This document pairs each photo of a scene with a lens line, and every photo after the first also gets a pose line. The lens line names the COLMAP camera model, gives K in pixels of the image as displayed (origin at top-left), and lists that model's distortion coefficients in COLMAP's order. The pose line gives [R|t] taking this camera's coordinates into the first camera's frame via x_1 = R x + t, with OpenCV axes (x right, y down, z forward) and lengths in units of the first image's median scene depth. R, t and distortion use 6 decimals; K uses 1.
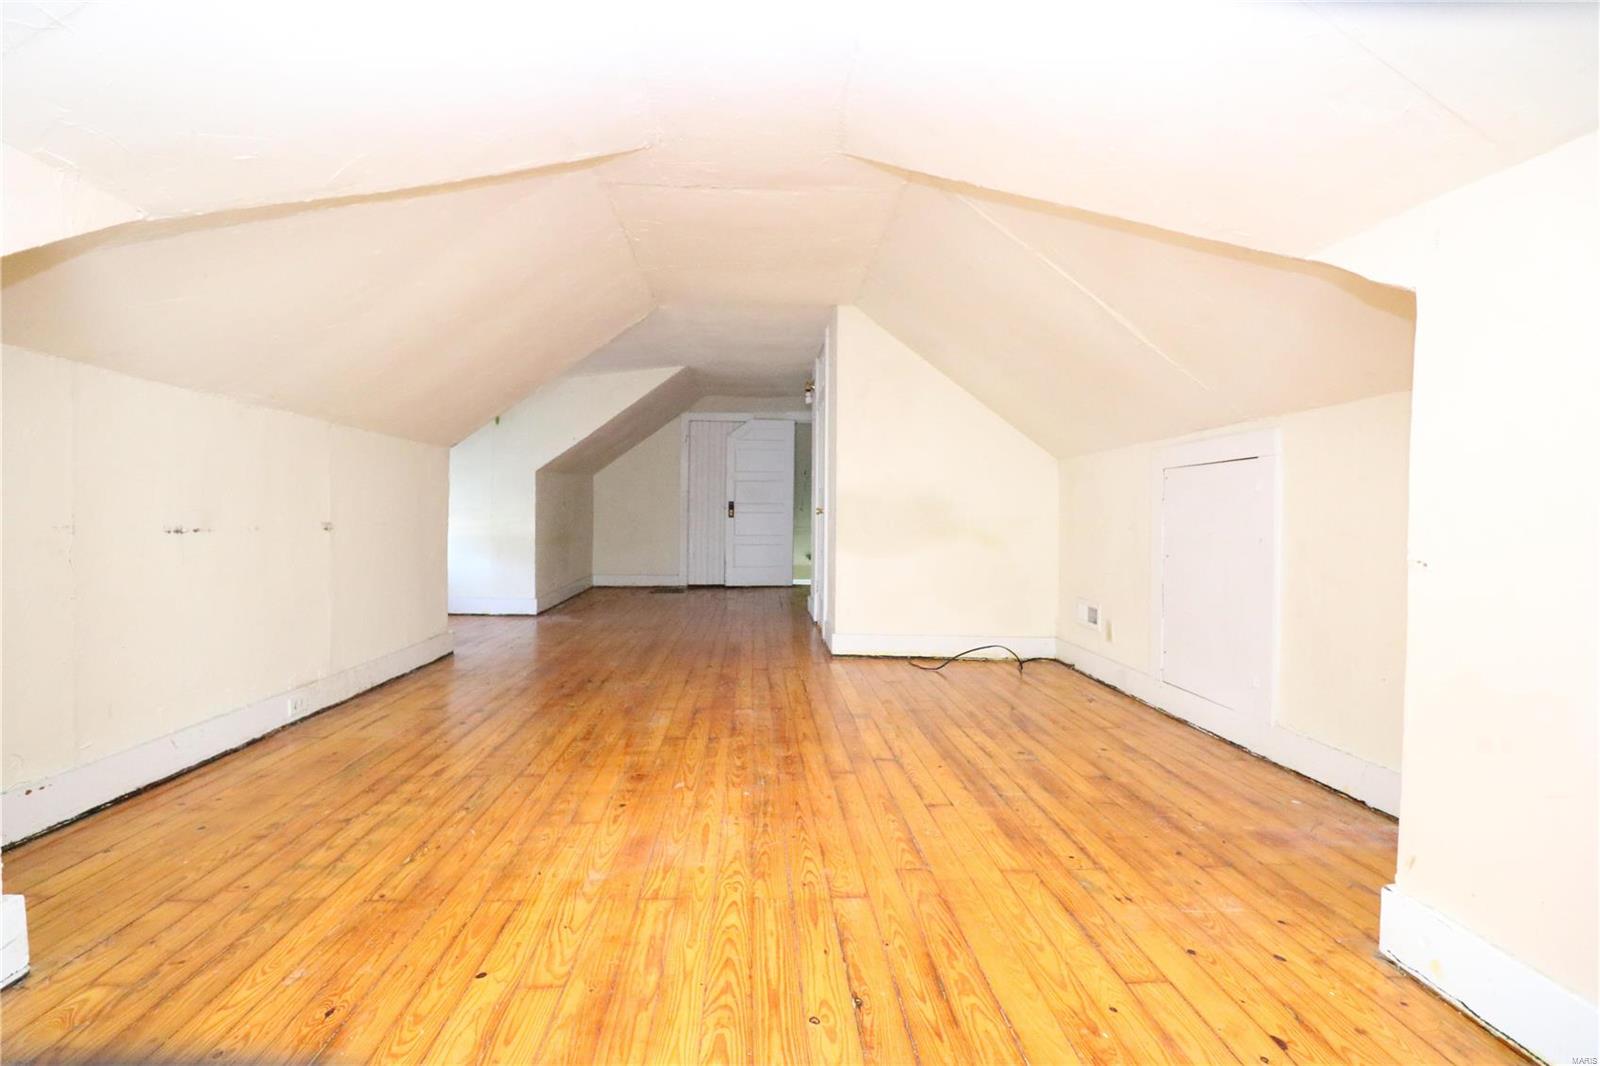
lens RADIAL K [[740.5, 0, 794.3], [0, 740.5, 533.5], [0, 0, 1]] dist [-0.005149, -0.002665]
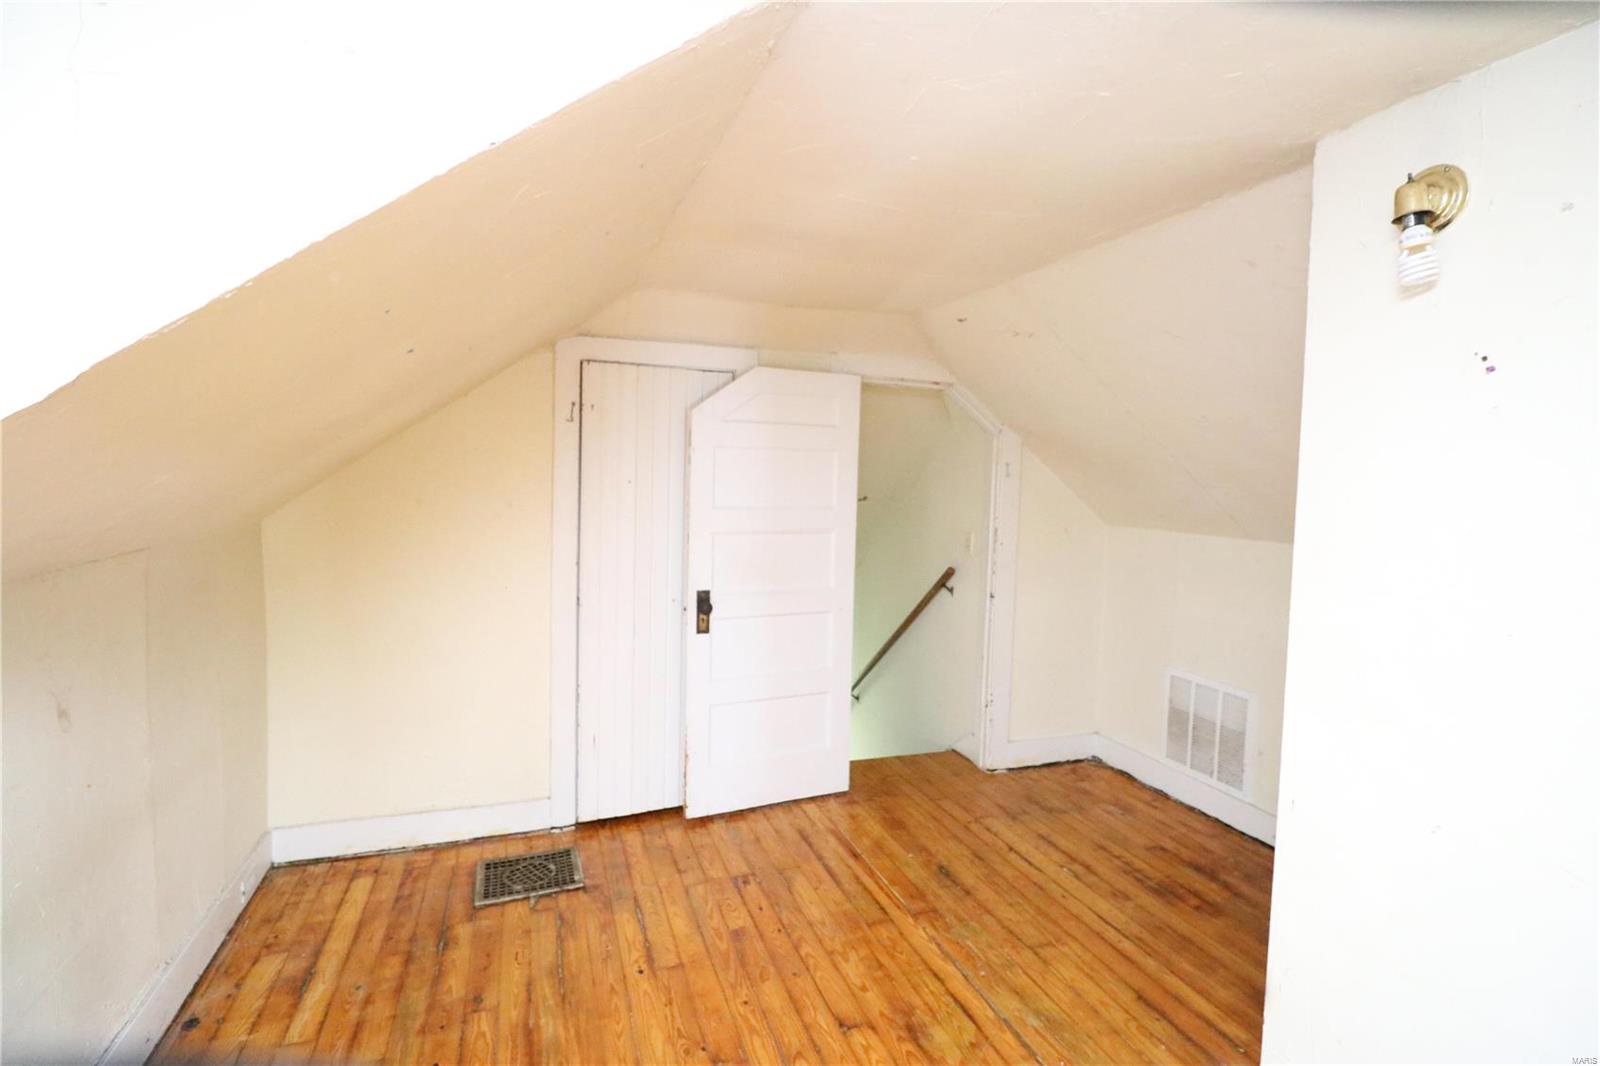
lens RADIAL K [[740.5, 0, 769.3], [0, 740.5, 522.3], [0, 0, 1]] dist [-0.005149, -0.002665]
pose [[0.955610, -0.005673, 0.294581, -0.160453], [-0.004901, 0.999370, 0.035144, -0.089383], [-0.294594, -0.035027, 0.954980, 0.640282]]
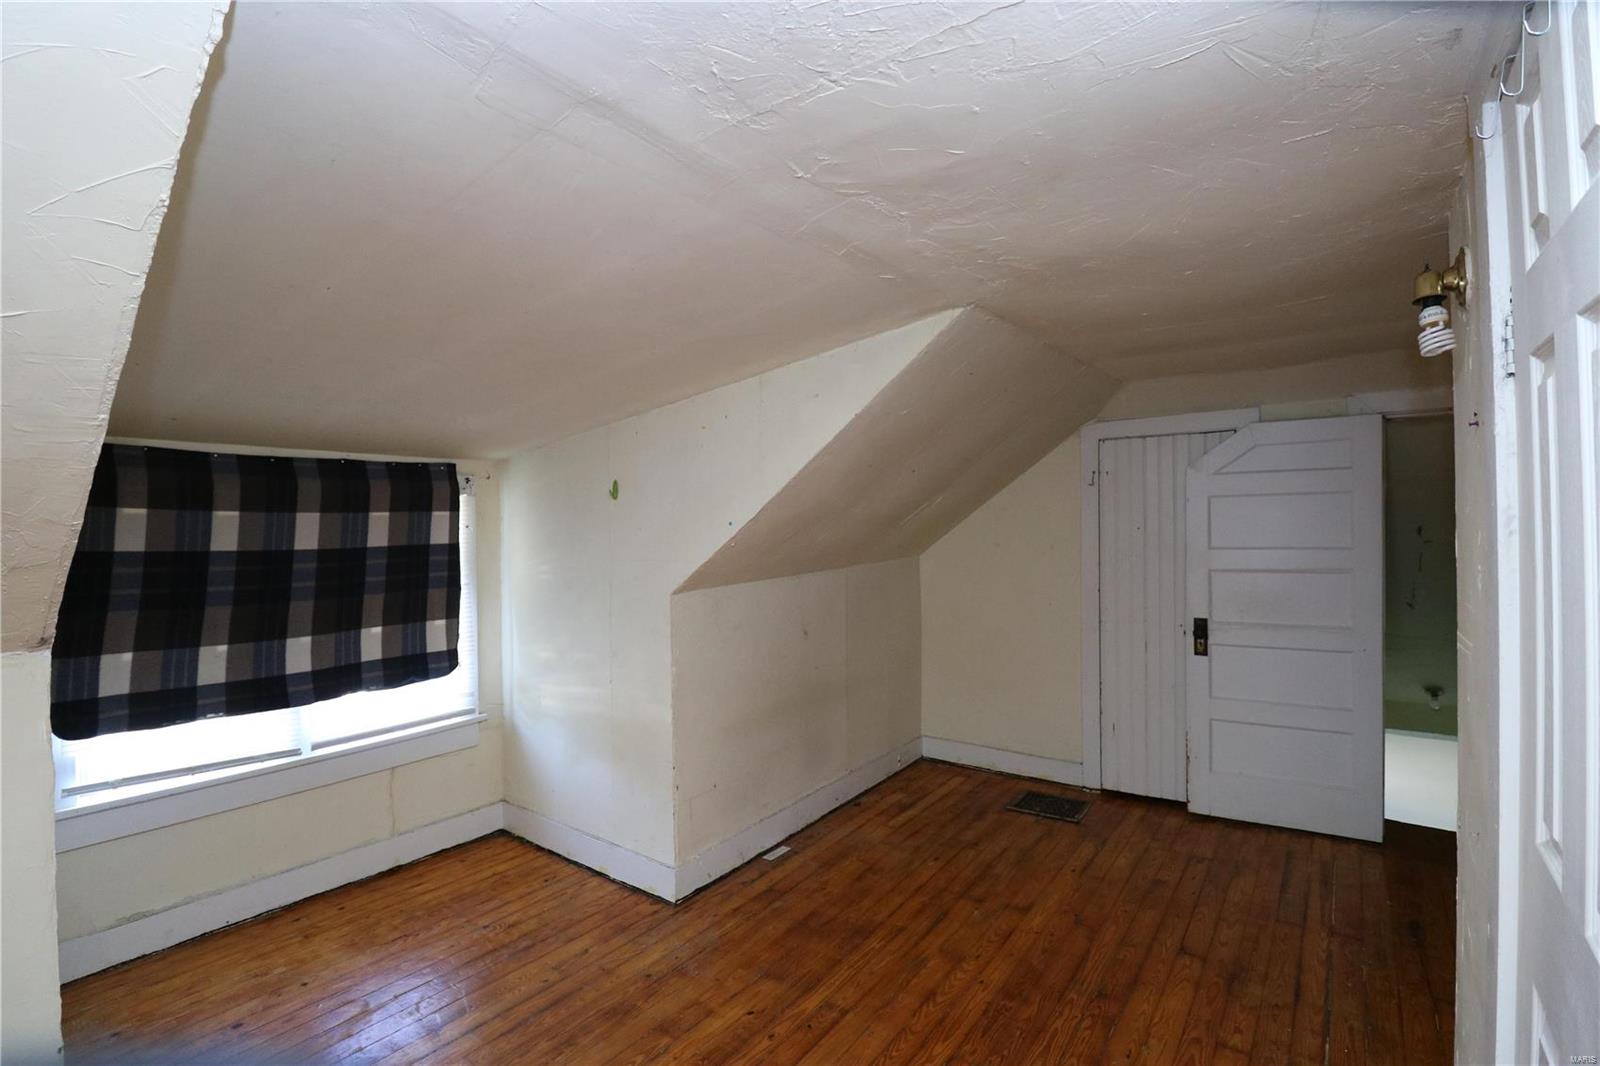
lens RADIAL K [[740.5, 0, 794.4], [0, 740.5, 521.1], [0, 0, 1]] dist [-0.005149, -0.002665]
pose [[0.773696, -0.023851, -0.633108, 0.006074], [0.003729, 0.999445, -0.033095, -0.086054], [0.633546, 0.023245, 0.773356, 0.513669]]
